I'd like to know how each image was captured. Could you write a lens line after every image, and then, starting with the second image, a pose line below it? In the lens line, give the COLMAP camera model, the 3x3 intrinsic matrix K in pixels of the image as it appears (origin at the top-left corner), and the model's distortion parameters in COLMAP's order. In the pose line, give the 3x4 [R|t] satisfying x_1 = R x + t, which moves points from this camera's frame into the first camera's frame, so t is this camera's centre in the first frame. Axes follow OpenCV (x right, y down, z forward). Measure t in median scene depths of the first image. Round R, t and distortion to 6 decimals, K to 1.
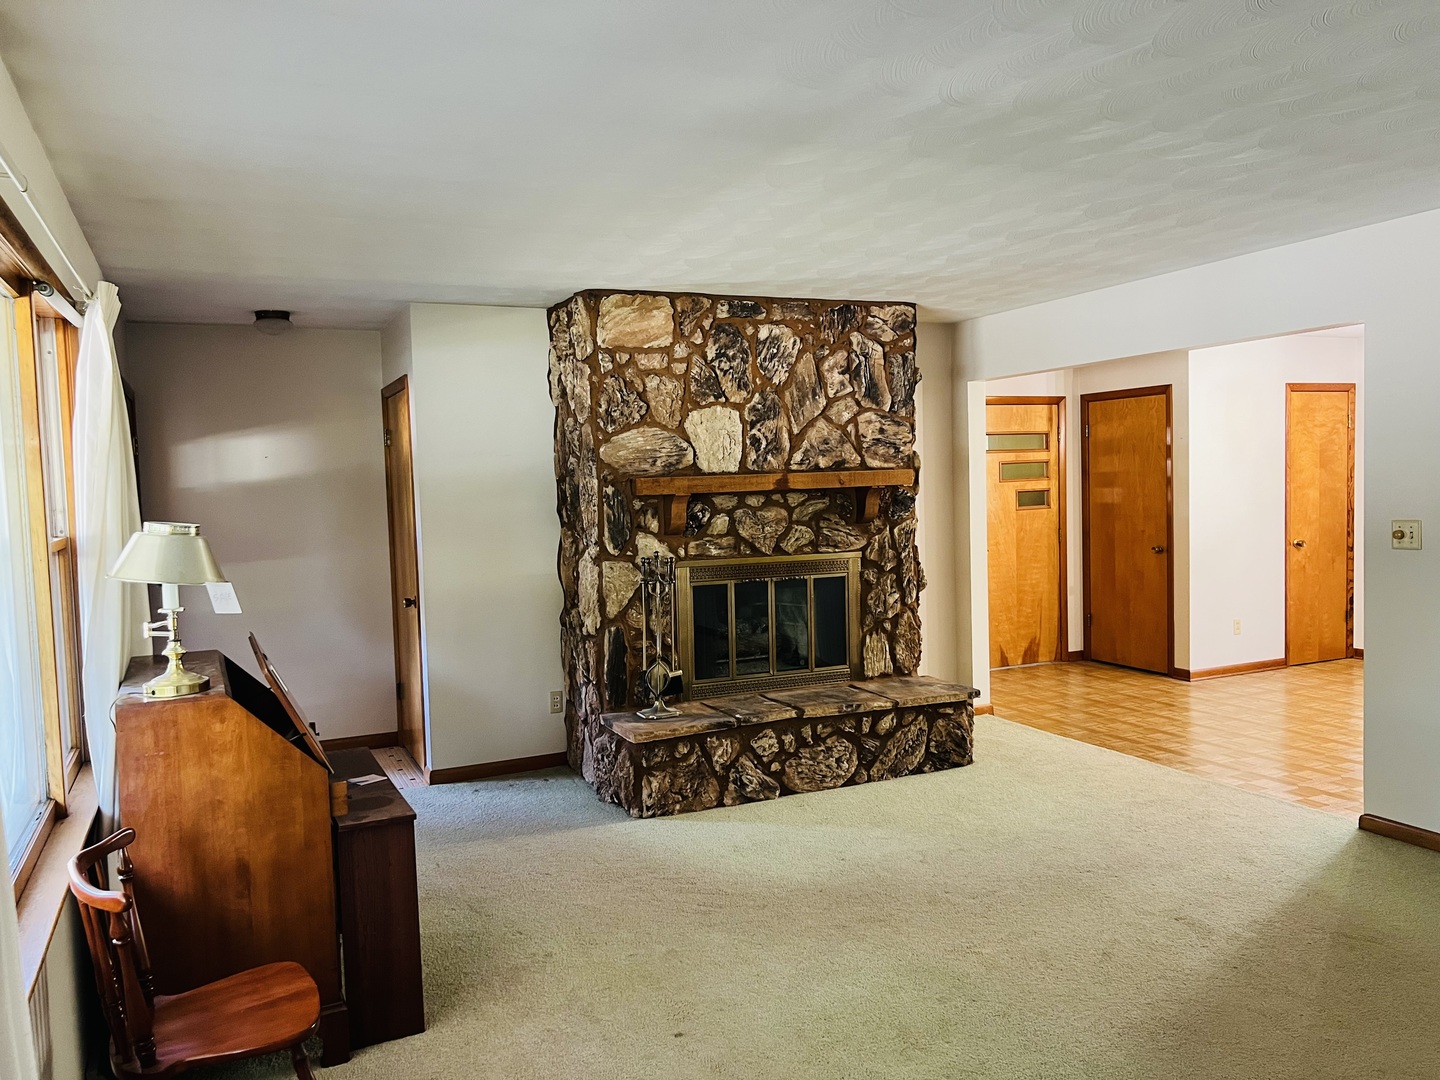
lens RADIAL K [[1071.5, 0, 718.1], [0, 1071.5, 543.3], [0, 0, 1]] dist [0.183776, -0.273440]
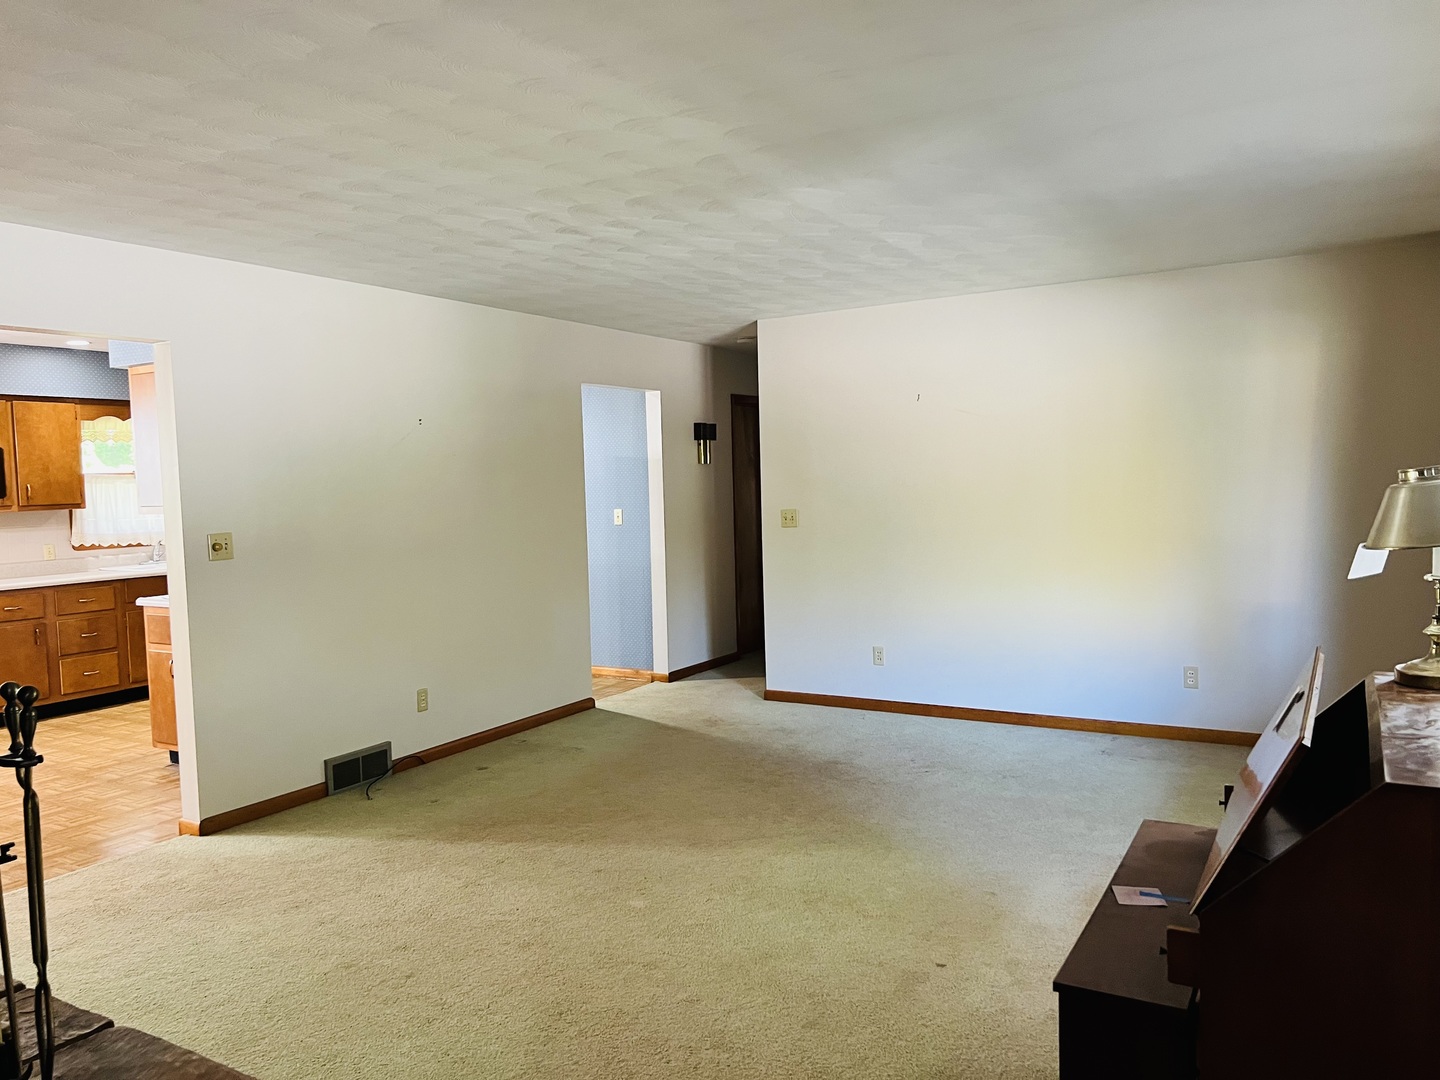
lens RADIAL K [[1078.1, 0, 716.7], [0, 1078.1, 540.5], [0, 0, 1]] dist [0.086850, -0.119312]
pose [[-0.557223, -0.002784, 0.830358, -0.287660], [0.089330, 0.993990, 0.063279, -0.020008], [-0.825544, 0.109437, -0.553625, 0.620327]]
